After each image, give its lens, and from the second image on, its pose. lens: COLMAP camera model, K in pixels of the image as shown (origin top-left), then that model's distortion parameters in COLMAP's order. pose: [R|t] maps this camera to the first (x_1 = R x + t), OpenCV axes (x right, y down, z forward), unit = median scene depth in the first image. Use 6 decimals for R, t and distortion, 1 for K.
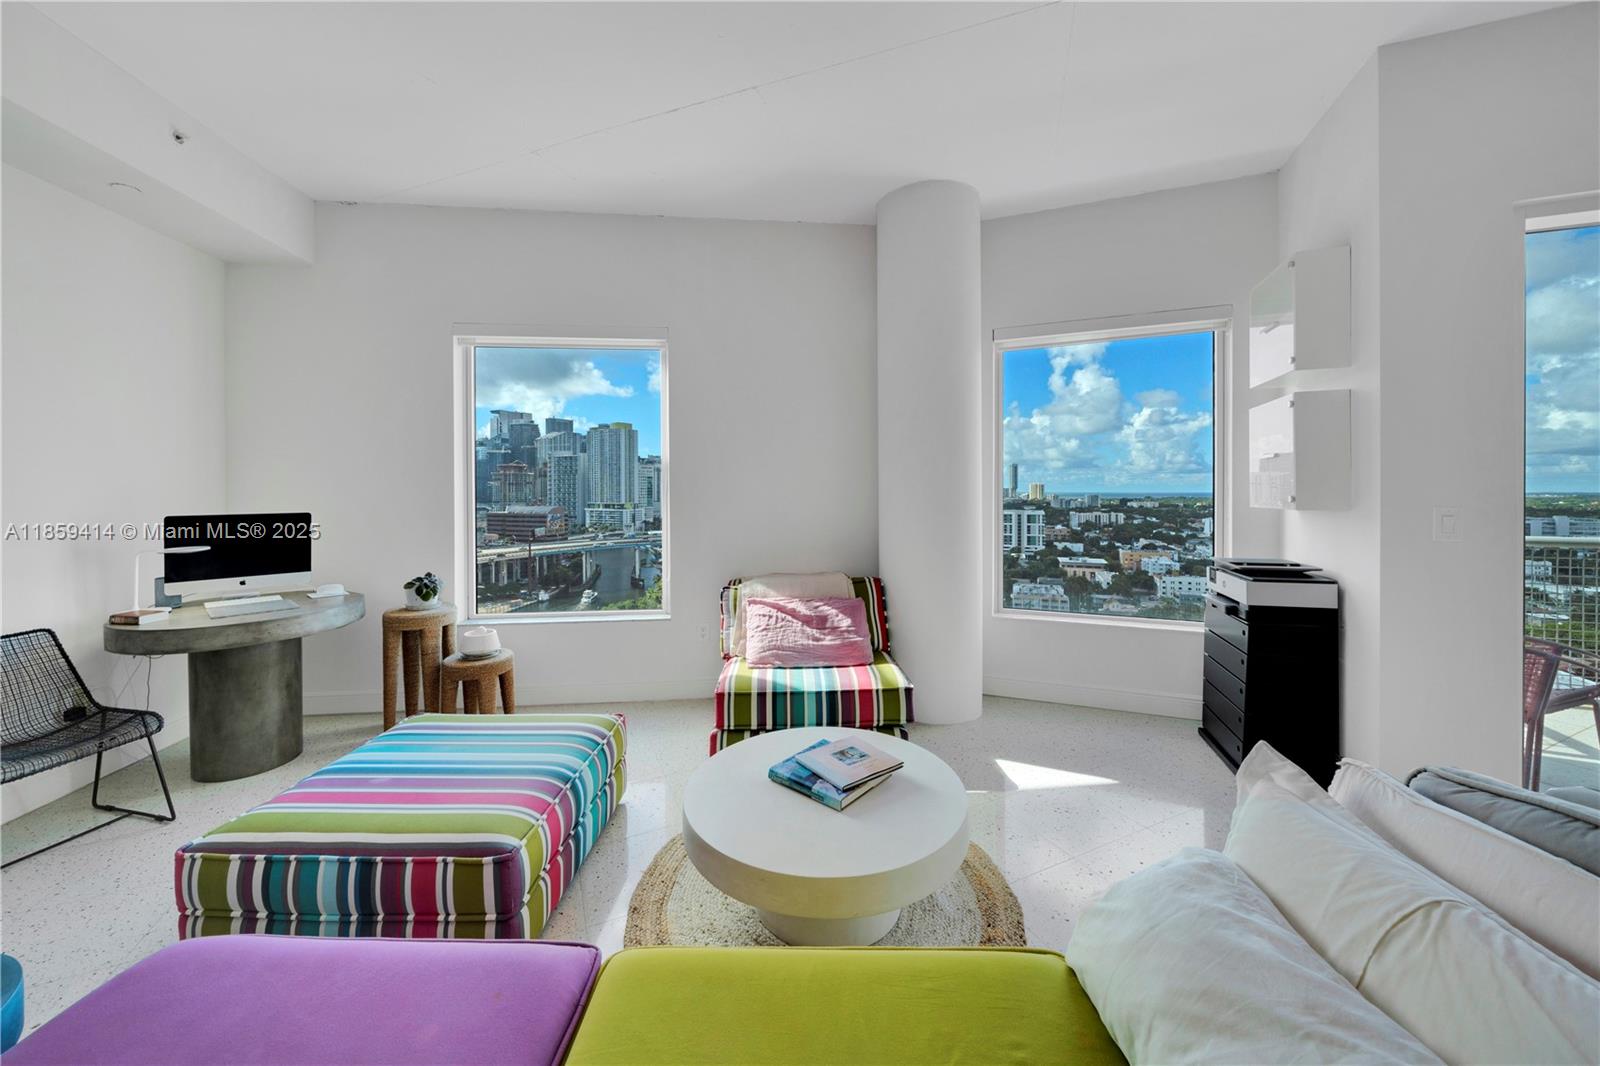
lens RADIAL K [[556.8, 0, 798.7], [0, 556.8, 490.9], [0, 0, 1]] dist [-0.003867, 0.000778]
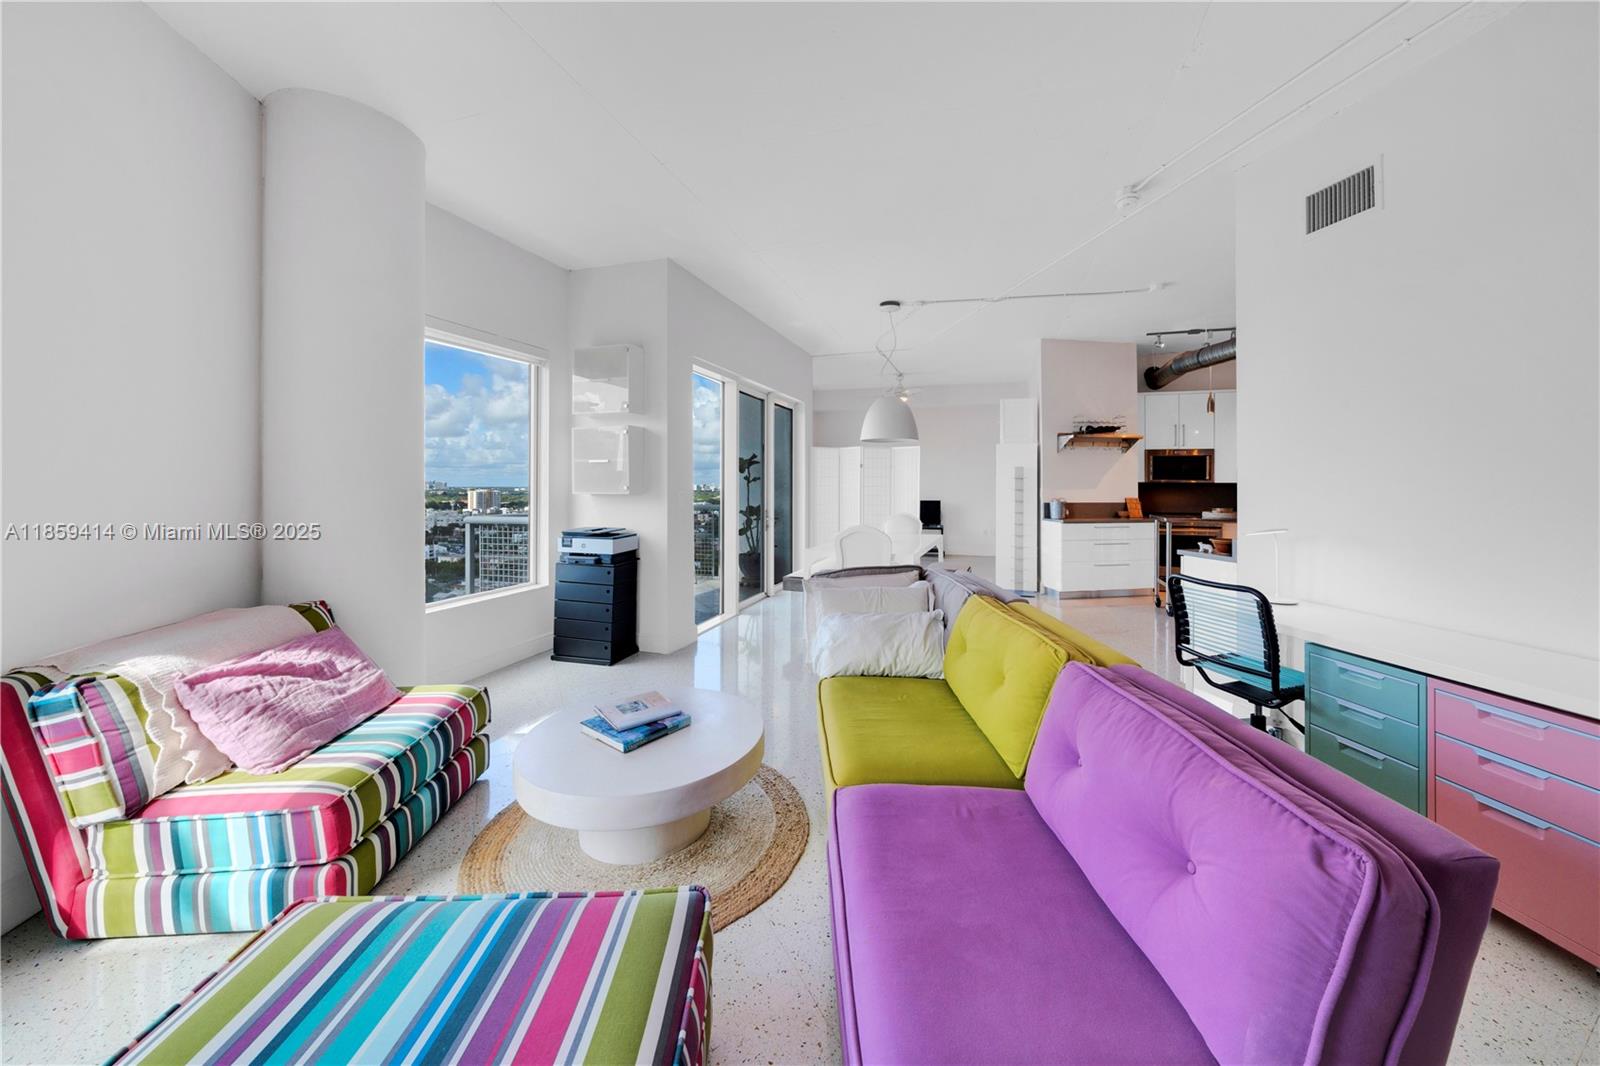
lens RADIAL K [[556.8, 0, 813.4], [0, 556.8, 489.2], [0, 0, 1]] dist [-0.003867, 0.000778]
pose [[-0.064395, -0.006376, 0.997904, -0.703255], [0.000698, 0.999979, 0.006435, 0.005904], [-0.997924, 0.001111, -0.064389, 0.442066]]
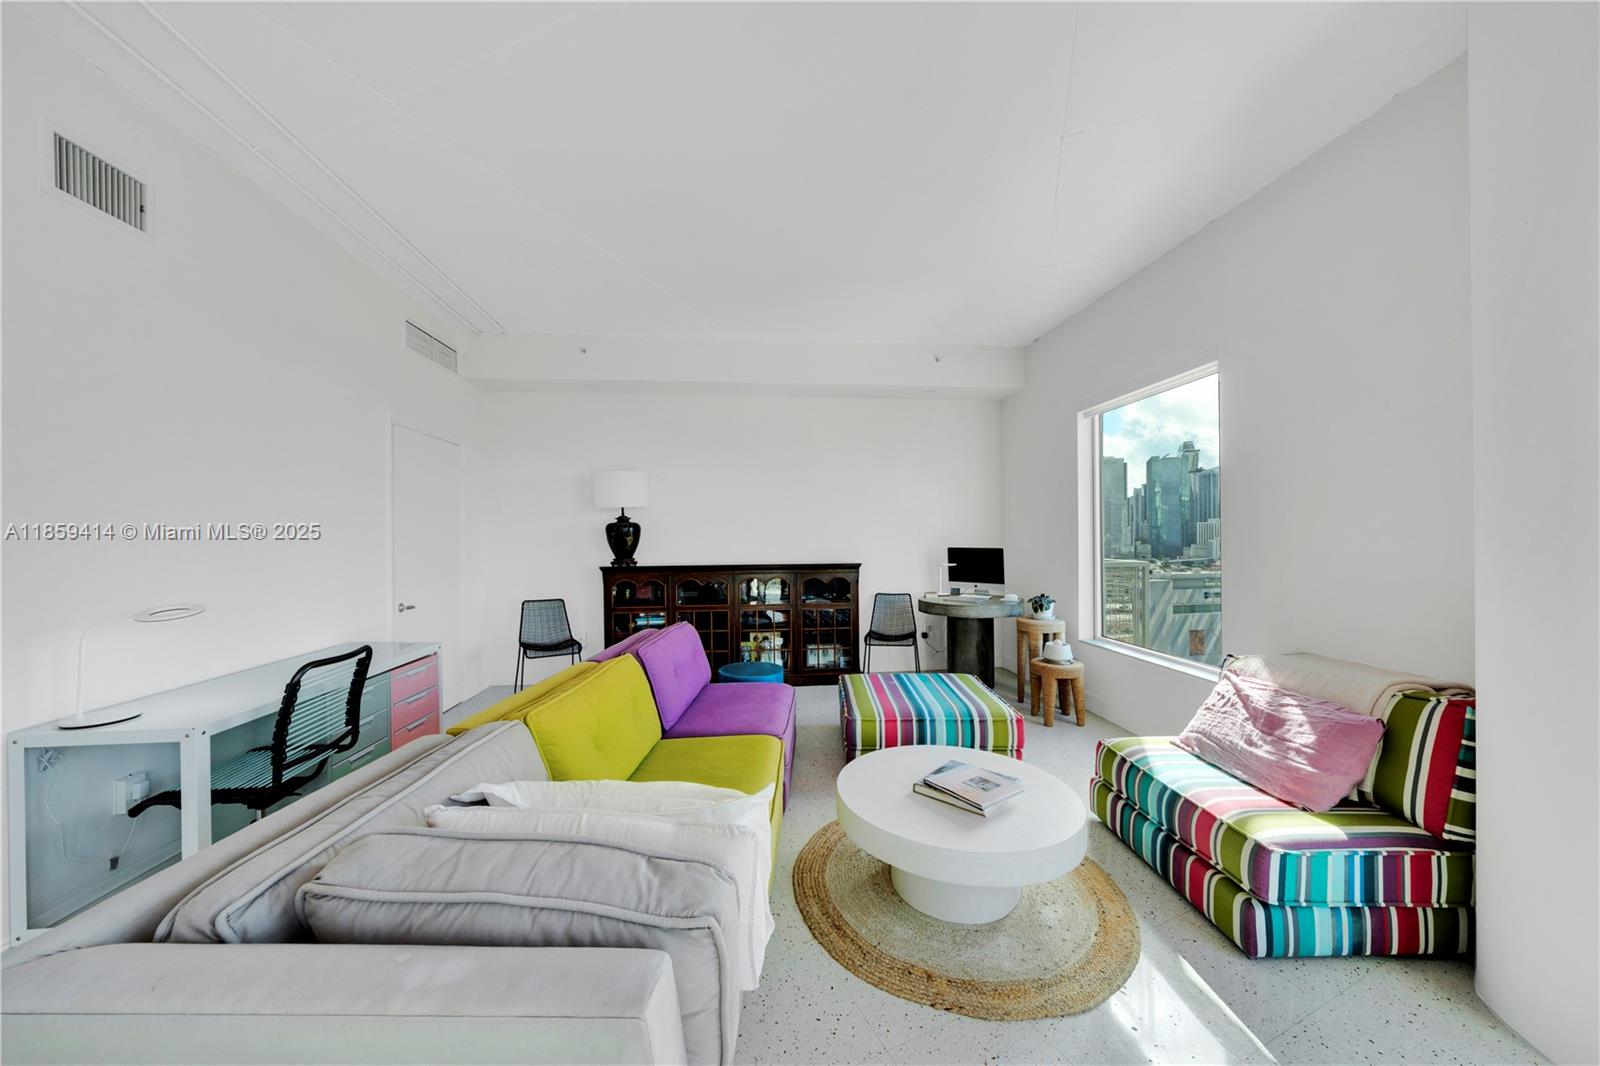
lens RADIAL K [[556.8, 0, 799.6], [0, 556.8, 531.5], [0, 0, 1]] dist [-0.003867, 0.000778]
pose [[-0.006255, -0.001540, -0.999979, 0.748293], [0.006797, 0.999976, -0.001583, -0.010400], [0.999957, -0.006807, -0.006245, 0.416437]]
